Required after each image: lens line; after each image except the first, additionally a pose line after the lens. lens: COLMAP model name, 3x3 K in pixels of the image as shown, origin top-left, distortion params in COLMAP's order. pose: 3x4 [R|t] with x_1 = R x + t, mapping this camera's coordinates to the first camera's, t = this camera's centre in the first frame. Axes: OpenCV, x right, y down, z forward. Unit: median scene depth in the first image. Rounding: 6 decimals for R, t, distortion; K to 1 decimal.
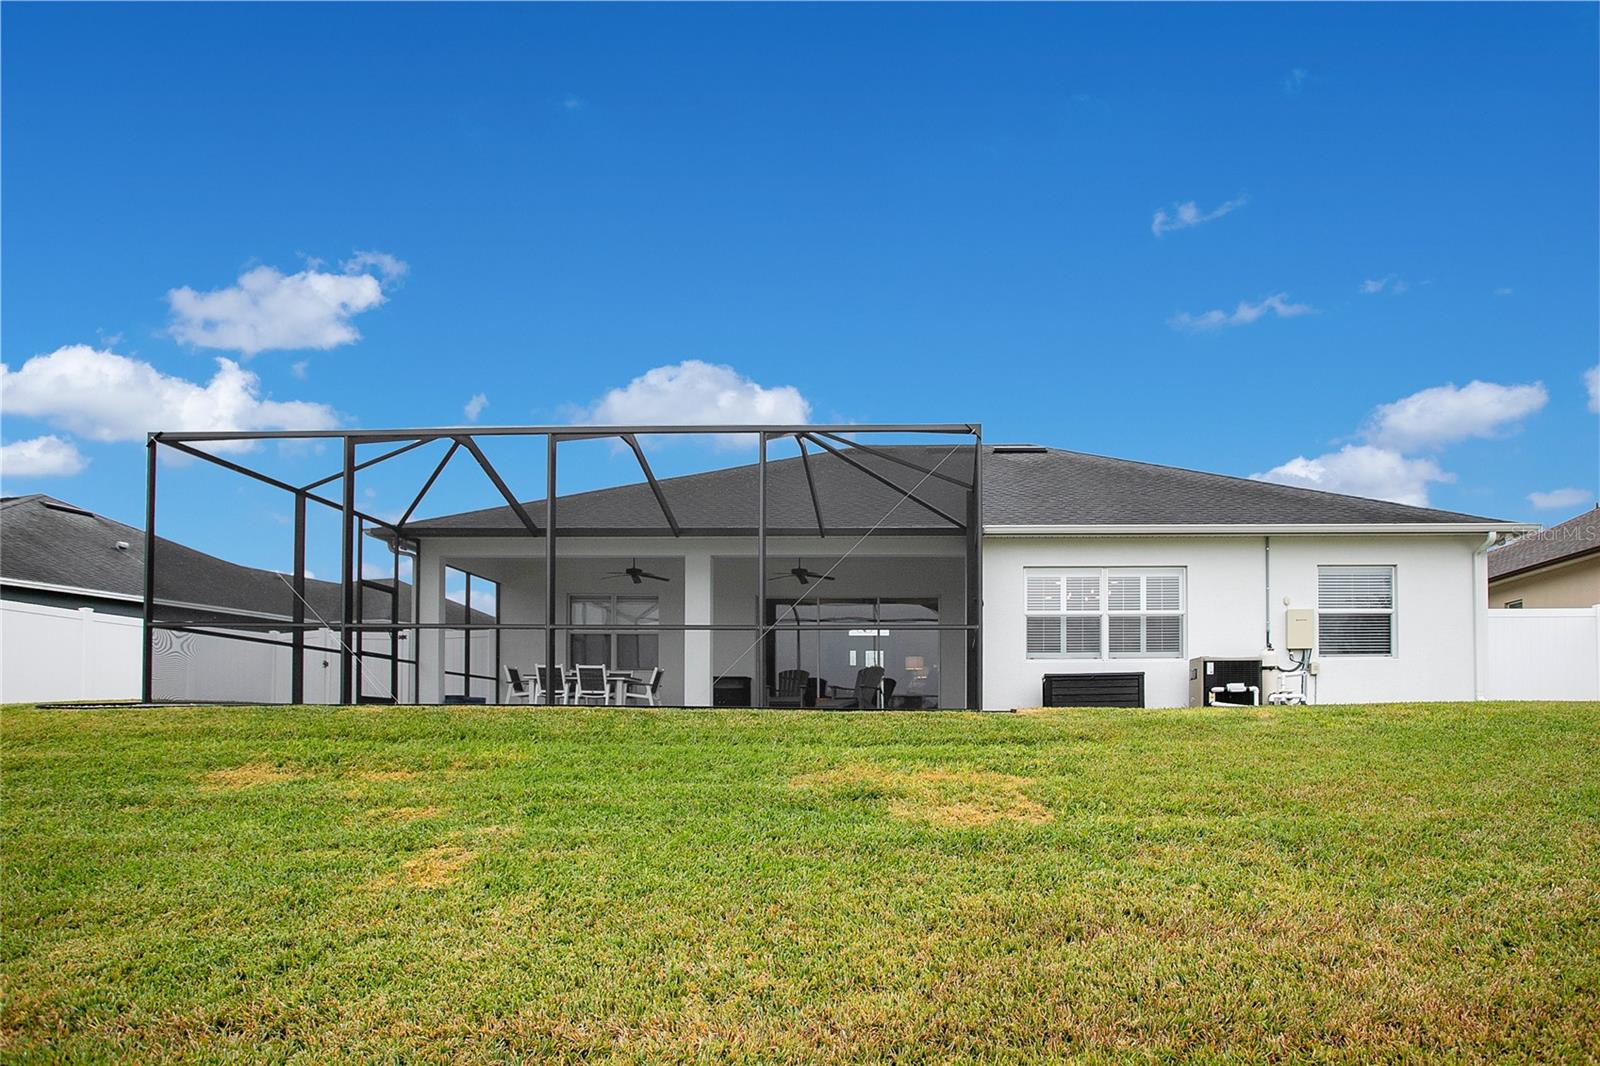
lens RADIAL K [[823.5, 0, 800.0], [0, 823.5, 533.0], [0, 0, 1]] dist [-0.057334, 0.019867]
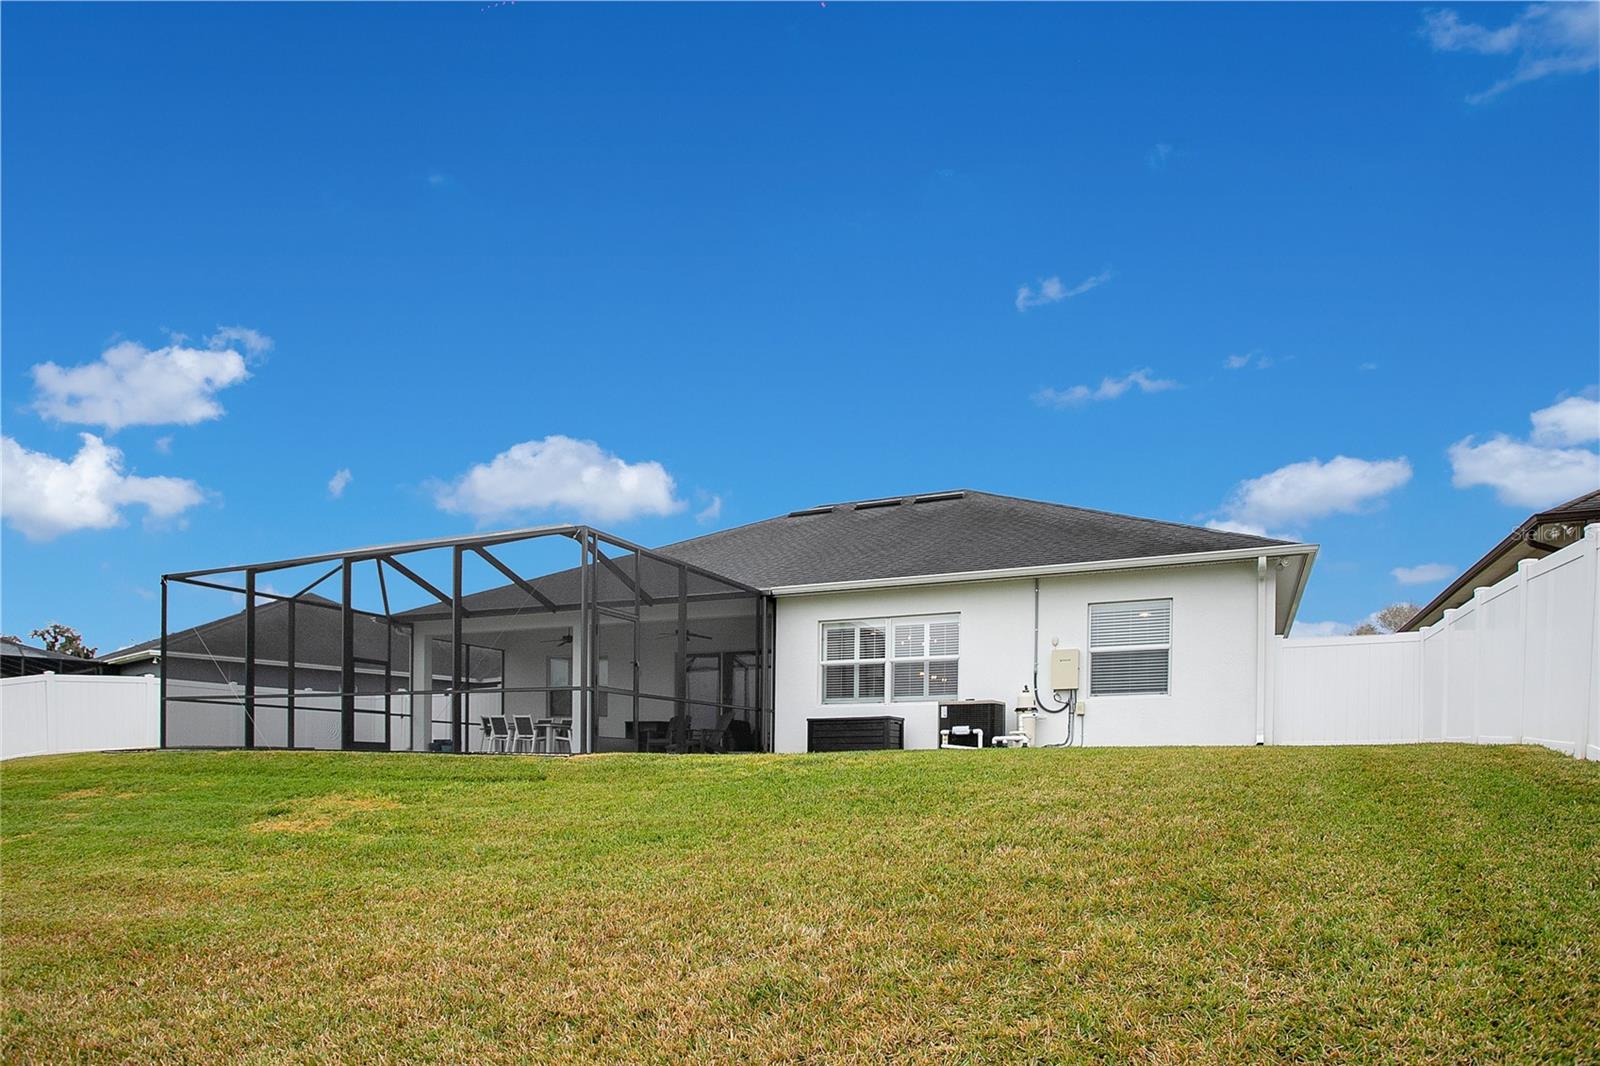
lens RADIAL K [[823.5, 0, 800.0], [0, 823.5, 533.0], [0, 0, 1]] dist [-0.057334, 0.019867]
pose [[0.945309, -0.089612, -0.313626, 0.642259], [0.076856, 0.995642, -0.052831, -0.020952], [0.316993, 0.025838, 0.948076, -0.068670]]
